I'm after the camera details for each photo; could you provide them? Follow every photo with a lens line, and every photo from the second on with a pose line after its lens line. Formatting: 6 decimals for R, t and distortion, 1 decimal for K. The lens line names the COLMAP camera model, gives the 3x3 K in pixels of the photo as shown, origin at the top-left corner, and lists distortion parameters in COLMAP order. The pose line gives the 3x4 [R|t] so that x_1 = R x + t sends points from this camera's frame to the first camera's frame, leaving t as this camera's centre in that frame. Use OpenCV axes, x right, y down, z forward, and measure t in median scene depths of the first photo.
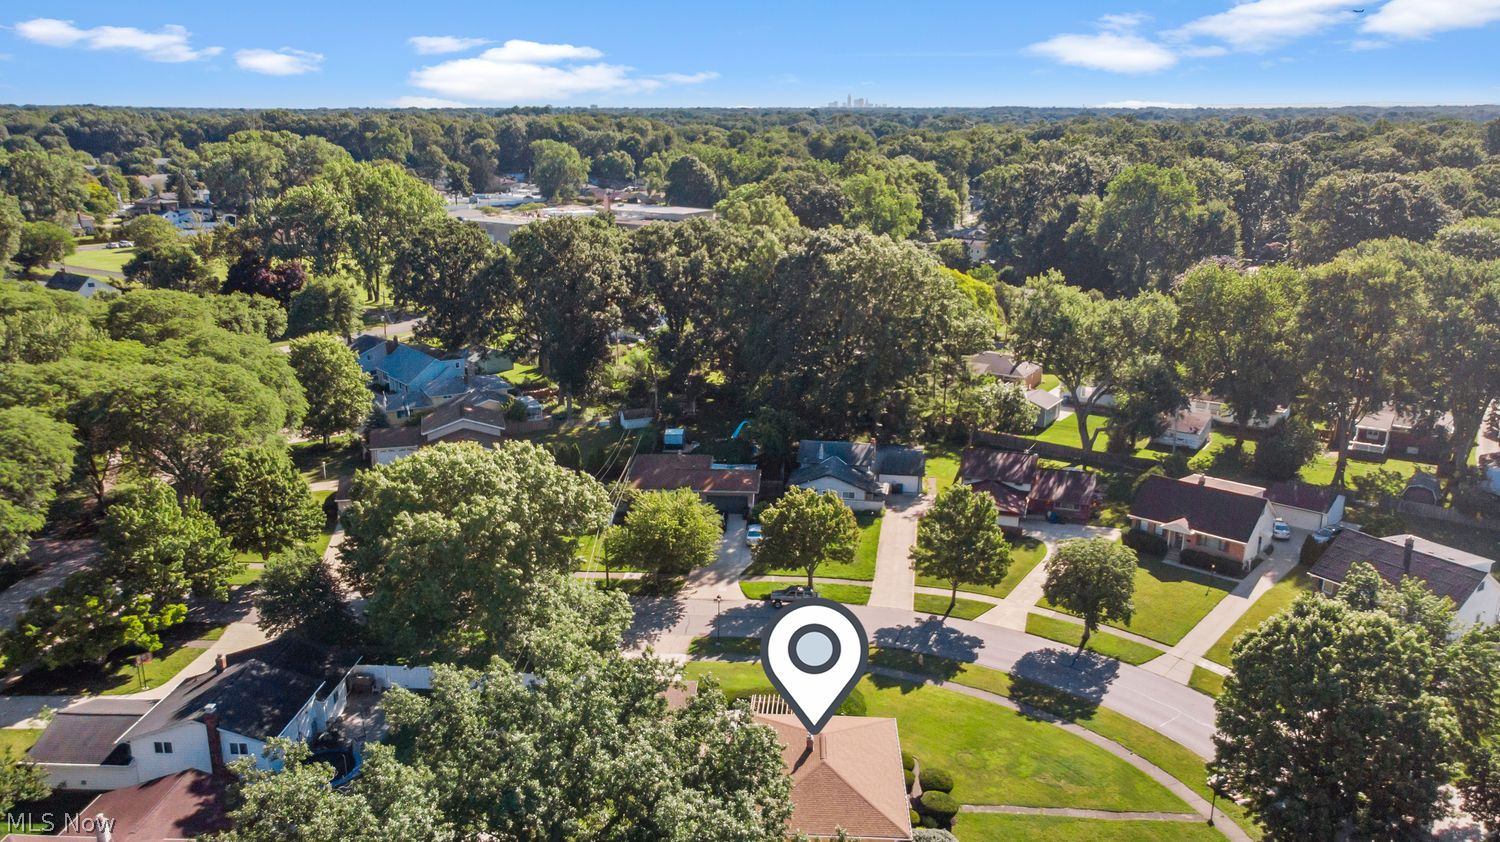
lens RADIAL K [[1108.7, 0, 750.0], [0, 1108.7, 421.0], [0, 0, 1]] dist [0.021538, 0.009323]
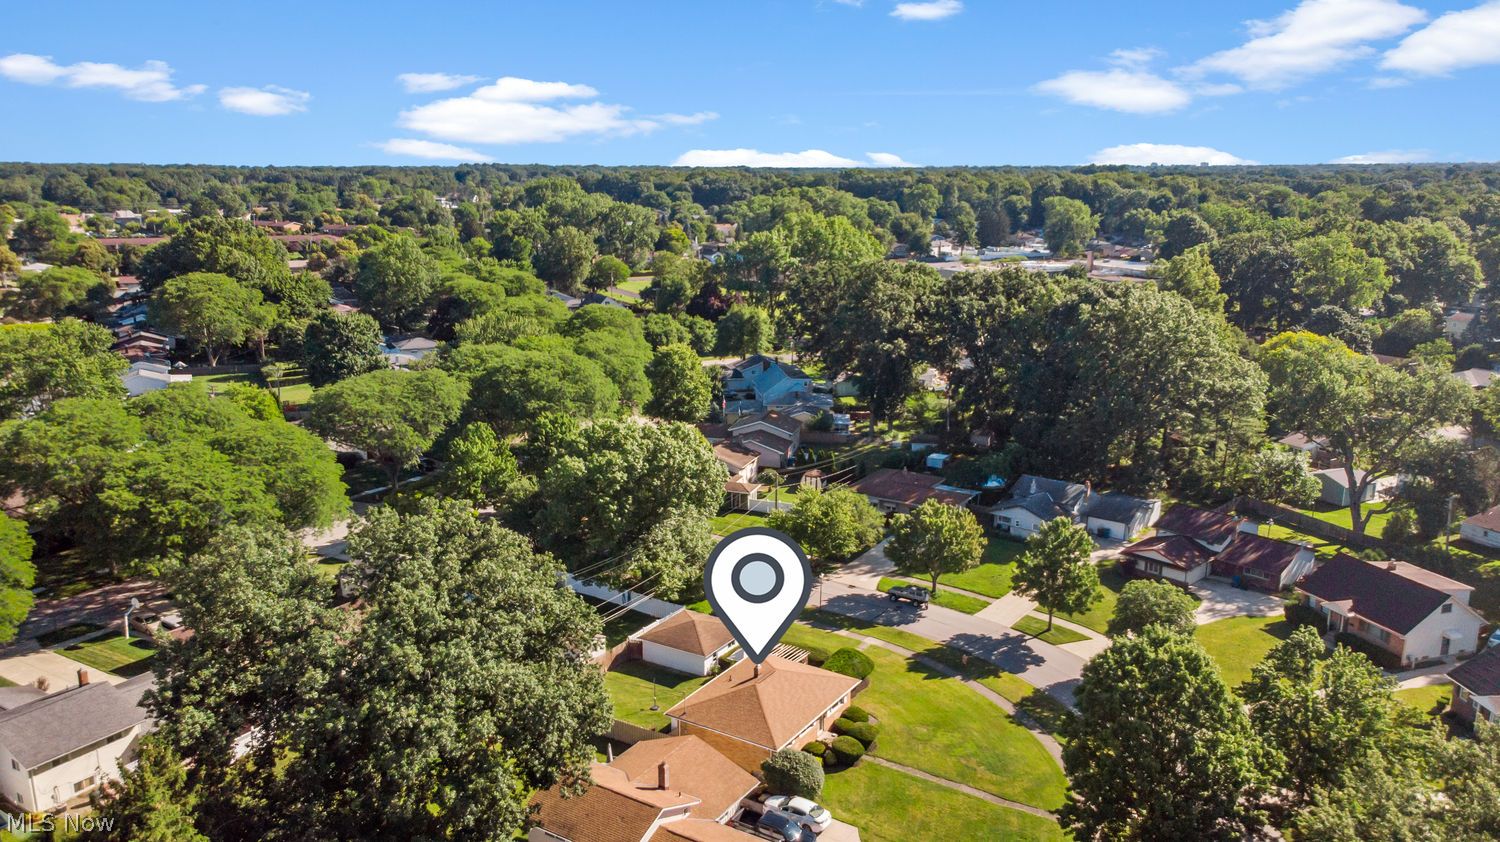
lens RADIAL K [[1108.7, 0, 750.0], [0, 1108.7, 421.0], [0, 0, 1]] dist [0.021538, 0.009323]
pose [[0.867608, 0.110443, -0.484829, 0.294456], [-0.134098, 0.990866, -0.014254, 0.014832], [0.478826, 0.077382, 0.874493, -0.053631]]
